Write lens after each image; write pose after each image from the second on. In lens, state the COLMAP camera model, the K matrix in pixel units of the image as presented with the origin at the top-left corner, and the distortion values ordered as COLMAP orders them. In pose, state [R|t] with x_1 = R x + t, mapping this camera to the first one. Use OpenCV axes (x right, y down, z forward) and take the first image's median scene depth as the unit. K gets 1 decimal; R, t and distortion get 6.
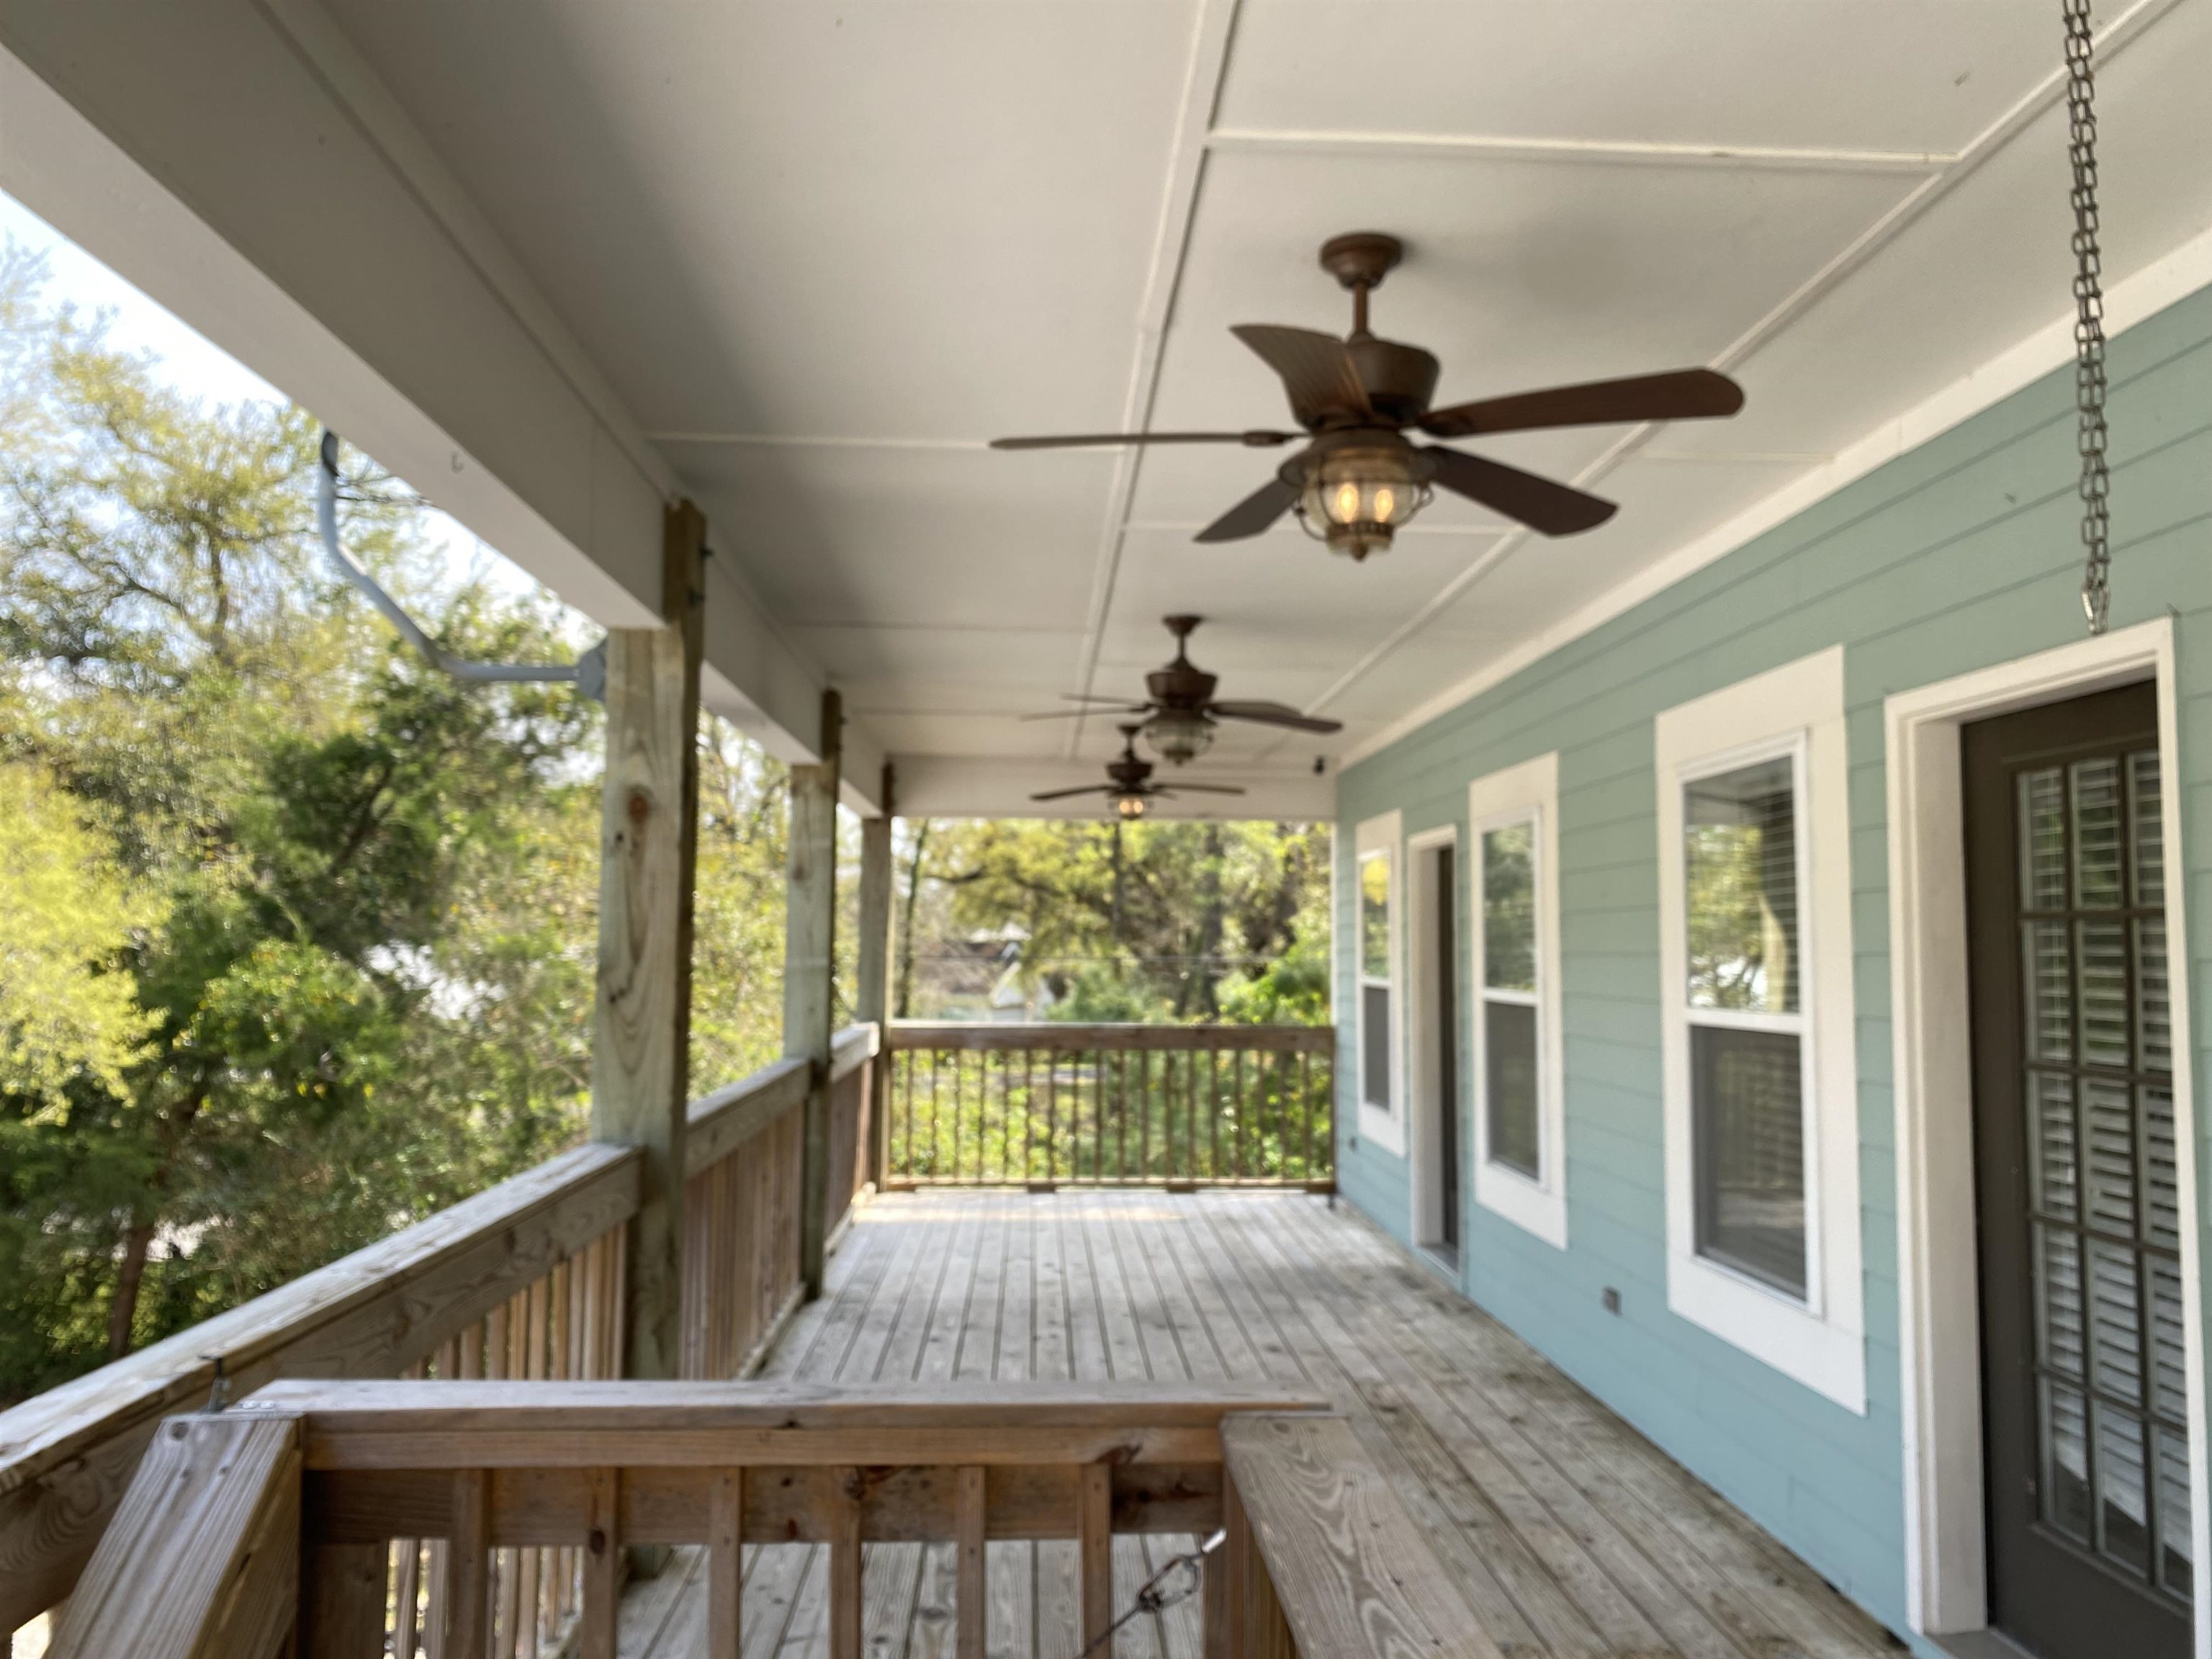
lens RADIAL K [[1705.6, 0, 1107.2], [0, 1705.6, 825.4], [0, 0, 1]] dist [0.045043, -0.020639]
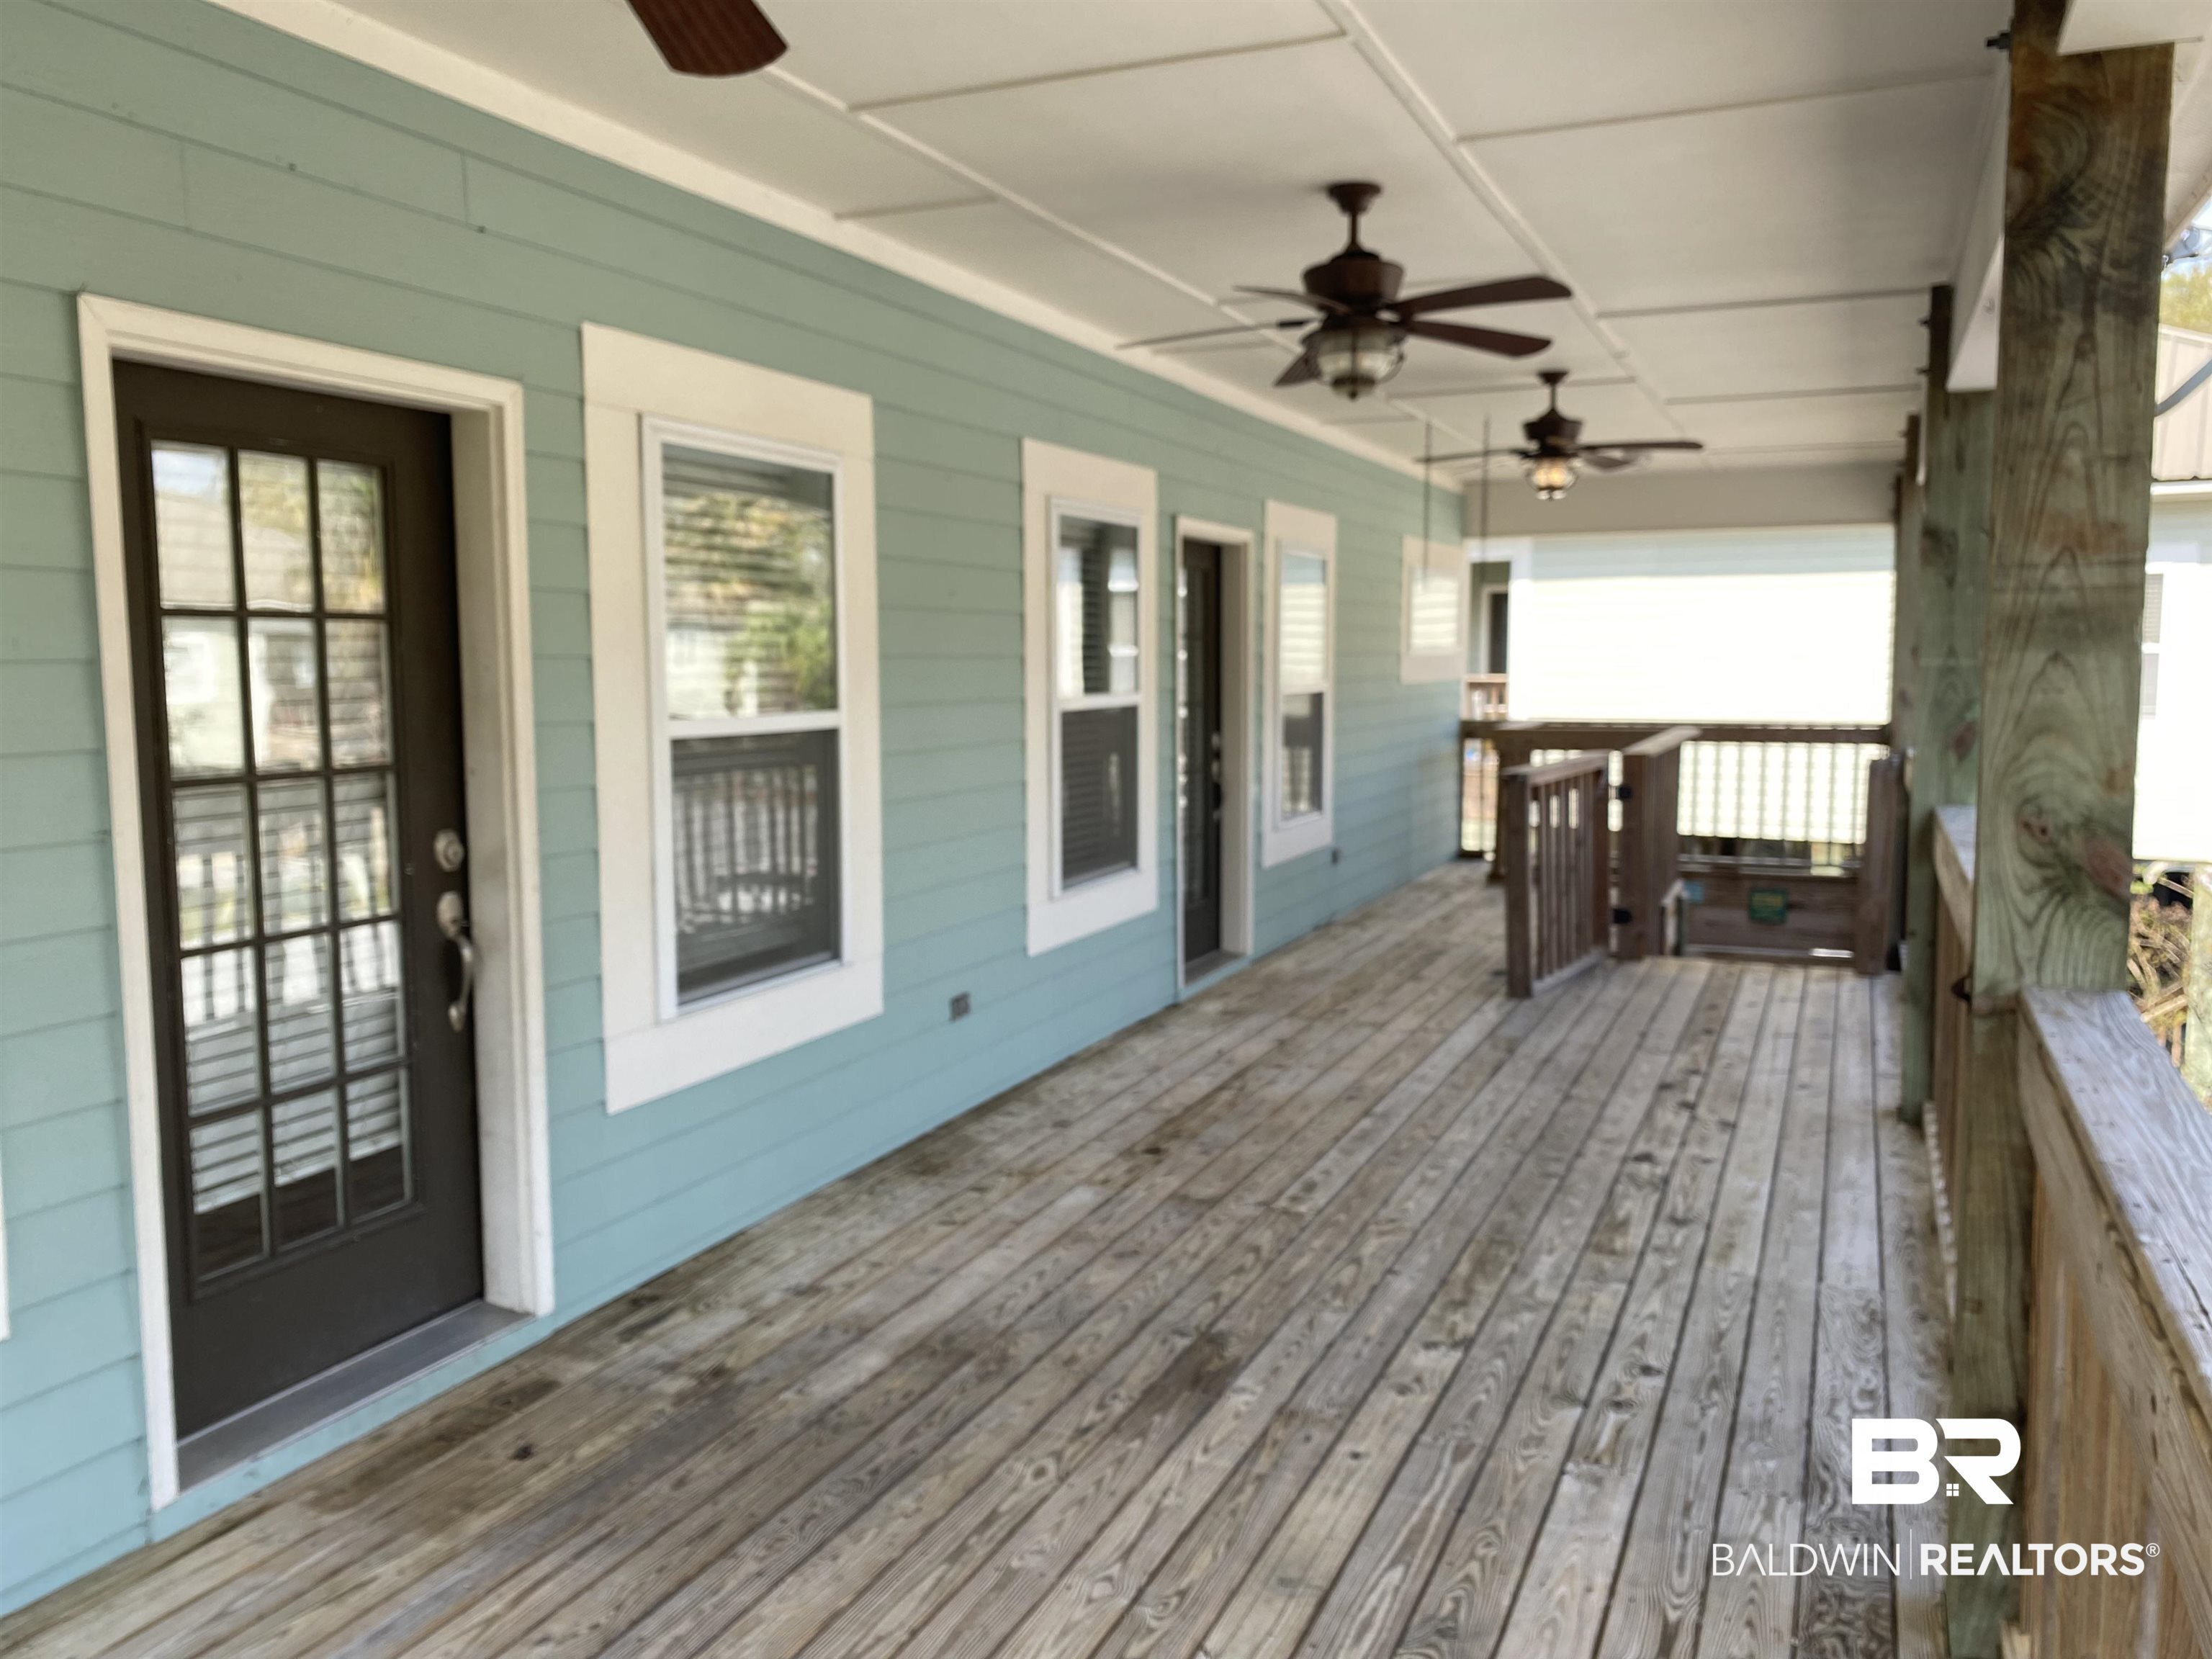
lens RADIAL K [[1705.6, 0, 1105.3], [0, 1705.6, 828.4], [0, 0, 1]] dist [0.045043, -0.020639]
pose [[-0.898314, -0.048950, 0.436619, -0.215051], [-0.035597, 0.998616, 0.038717, 0.138550], [-0.437910, 0.019238, -0.898813, 1.925224]]
